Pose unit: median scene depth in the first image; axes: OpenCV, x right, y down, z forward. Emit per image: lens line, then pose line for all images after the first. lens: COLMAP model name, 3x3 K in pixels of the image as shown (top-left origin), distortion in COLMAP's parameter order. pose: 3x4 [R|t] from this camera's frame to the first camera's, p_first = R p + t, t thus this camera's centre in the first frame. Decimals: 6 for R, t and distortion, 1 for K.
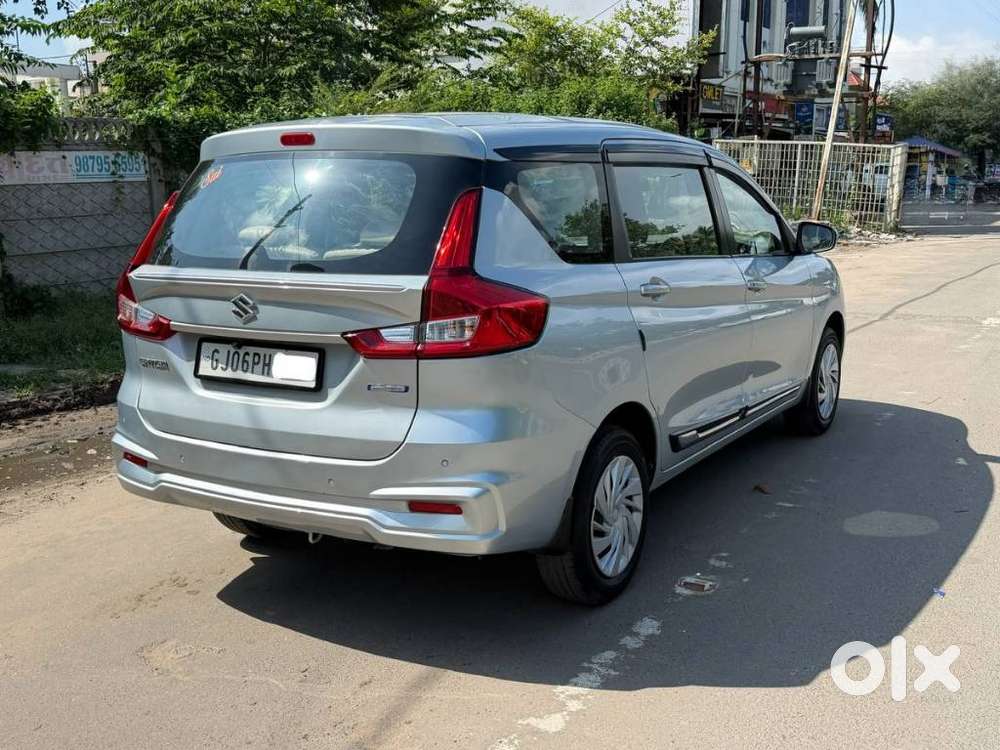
lens RADIAL K [[1068.5, 0, 500.0], [0, 1068.5, 375.0], [0, 0, 1]] dist [0.092262, -0.052098]
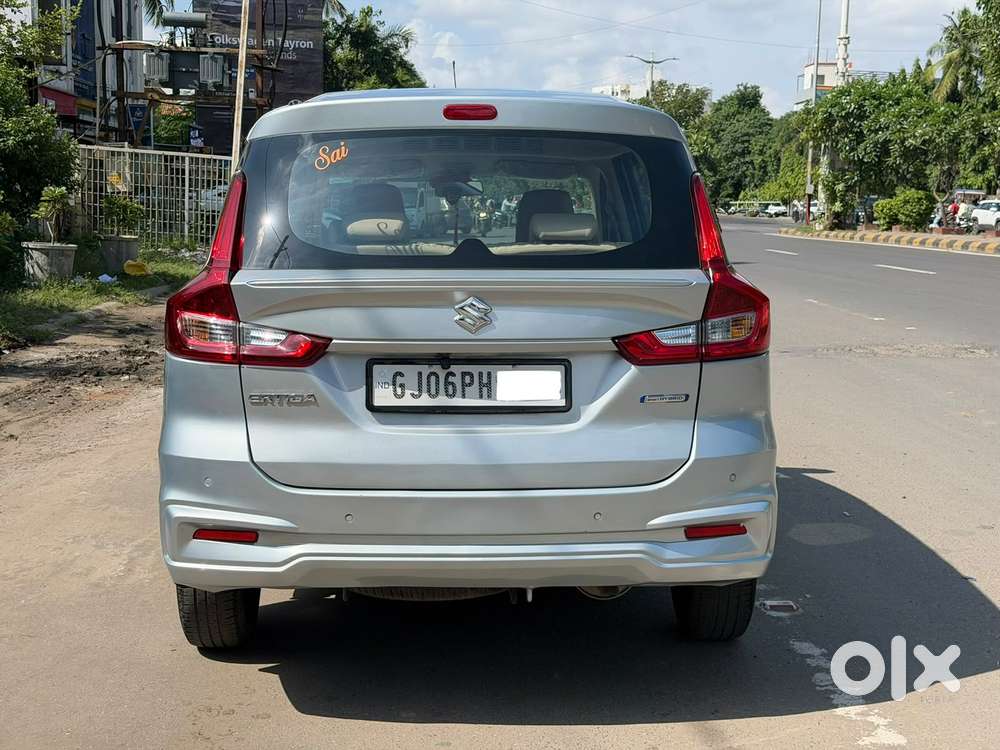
lens RADIAL K [[1398.4, 0, 514.8], [0, 1398.4, 377.1], [0, 0, 1]] dist [0.097146, -0.067636]
pose [[0.832798, -0.050359, 0.551281, -0.770799], [0.082293, 0.996051, -0.033329, 0.021200], [-0.547426, 0.073123, 0.833653, 0.106992]]
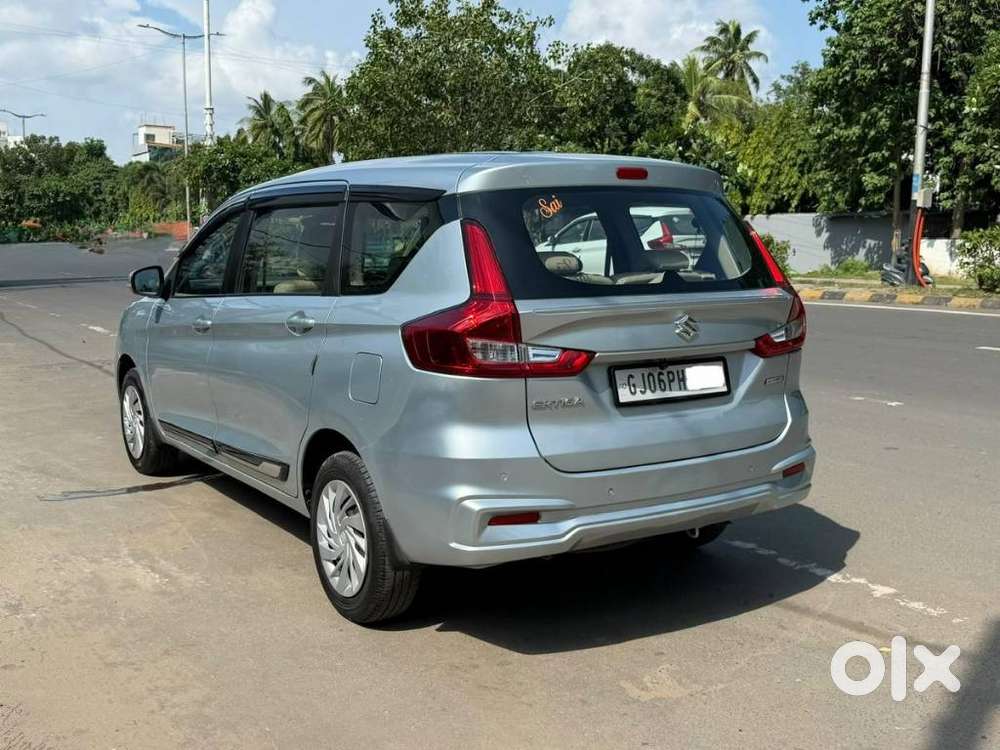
lens RADIAL K [[1044.1, 0, 500.0], [0, 1044.1, 375.0], [0, 0, 1]] dist [0.066681, -0.008609]
pose [[0.442626, -0.106163, 0.890400, -1.218879], [0.154531, 0.987142, 0.040879, -0.084637], [-0.883291, 0.119501, 0.453340, 0.676250]]
